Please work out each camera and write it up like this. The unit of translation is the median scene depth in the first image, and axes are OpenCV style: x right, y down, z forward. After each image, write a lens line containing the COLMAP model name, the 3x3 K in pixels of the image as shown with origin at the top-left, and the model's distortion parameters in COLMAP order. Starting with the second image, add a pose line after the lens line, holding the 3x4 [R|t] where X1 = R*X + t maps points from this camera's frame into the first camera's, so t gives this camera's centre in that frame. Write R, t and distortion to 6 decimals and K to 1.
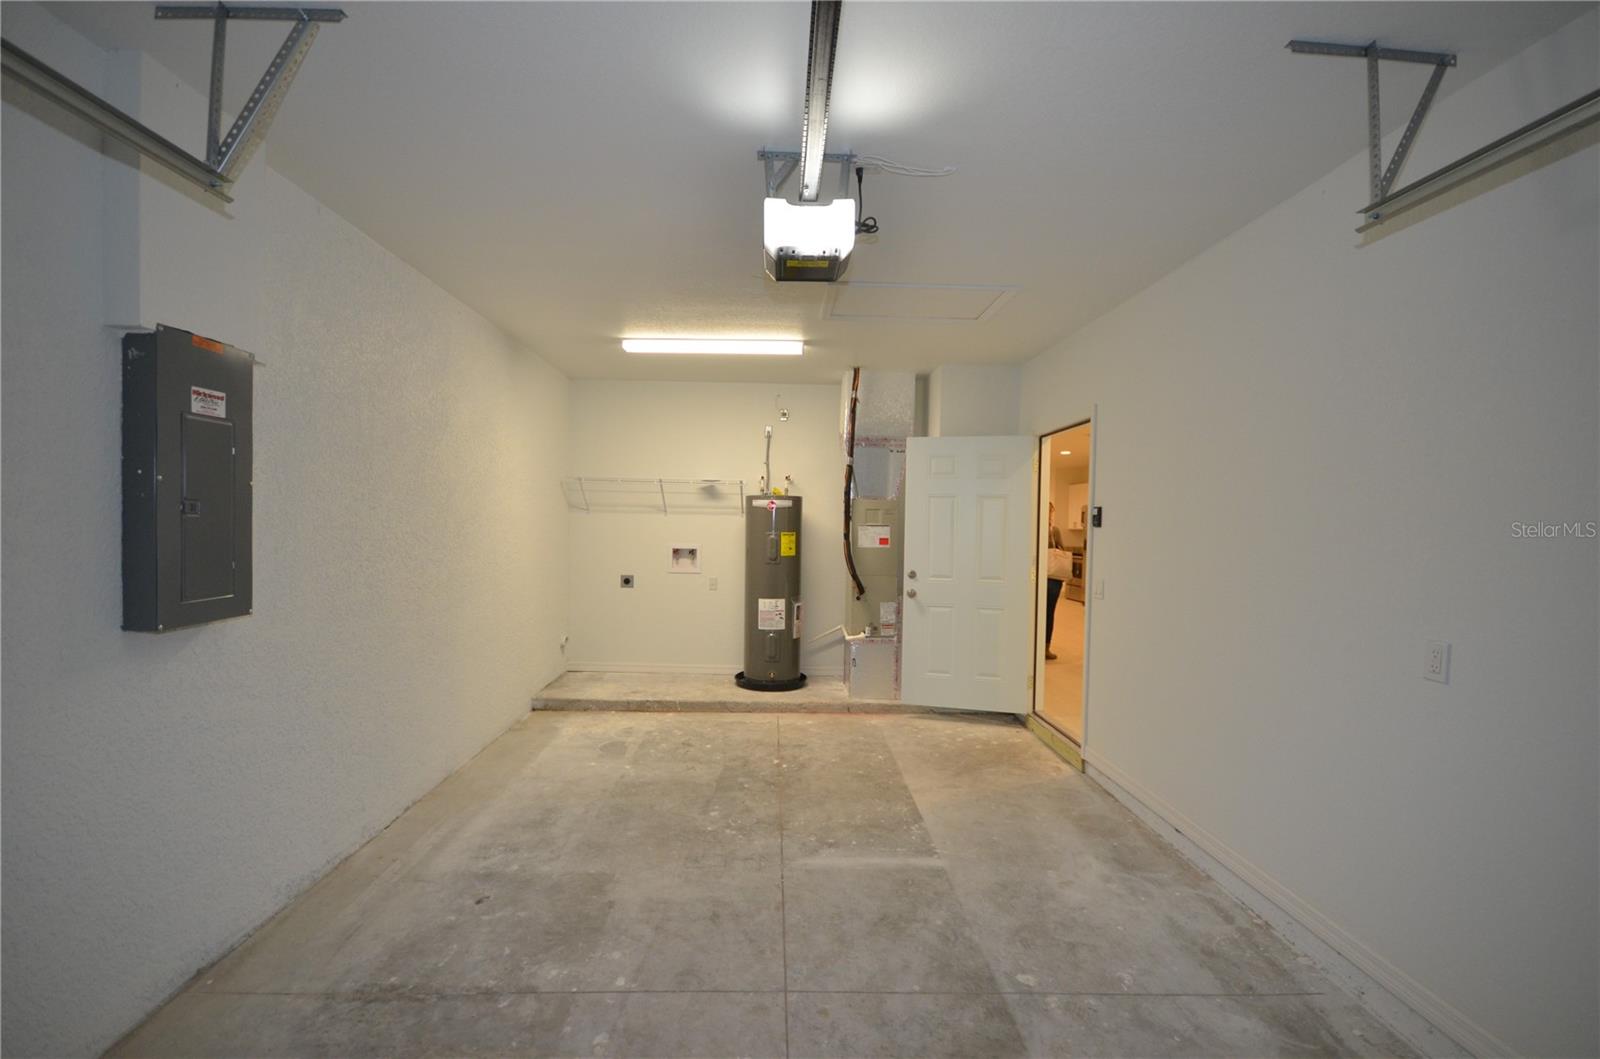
lens RADIAL K [[702.0, 0, 790.3], [0, 702.0, 539.0], [0, 0, 1]] dist [0.033834, -0.021525]
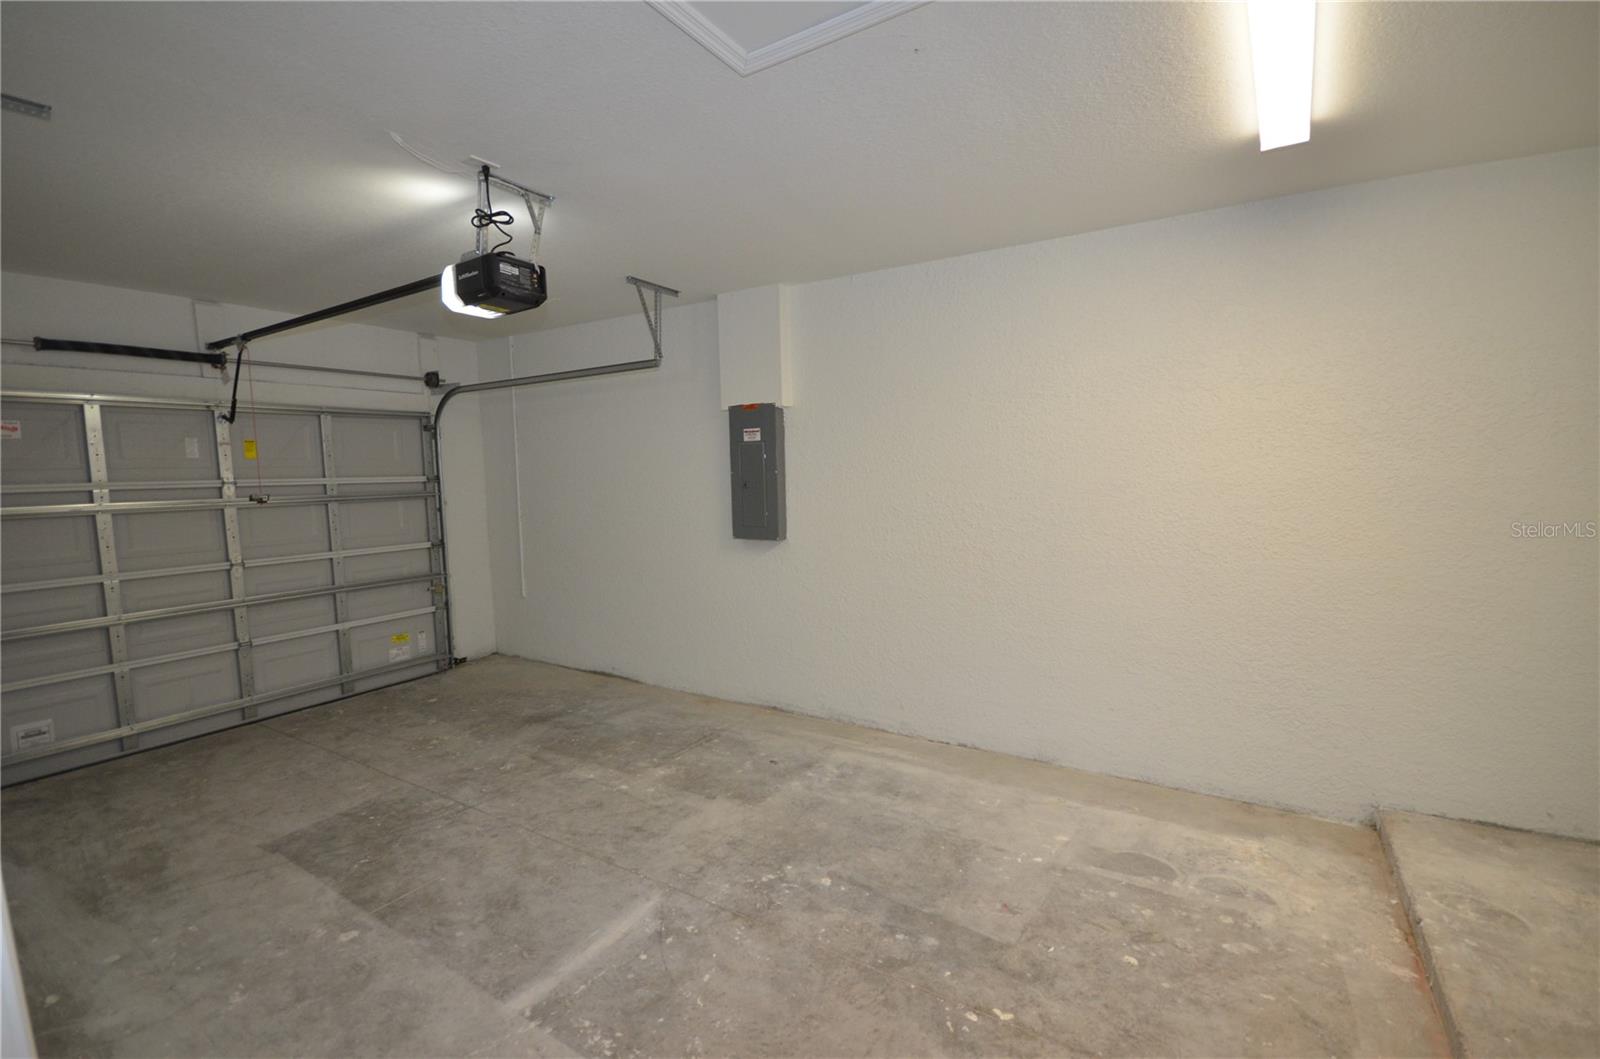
lens RADIAL K [[702.0, 0, 790.3], [0, 702.0, 539.0], [0, 0, 1]] dist [0.033834, -0.021525]
pose [[-0.562327, 0.072868, -0.823698, 0.625508], [-0.008301, 0.995562, 0.093738, -0.063143], [0.826874, 0.059549, -0.559226, 1.658233]]
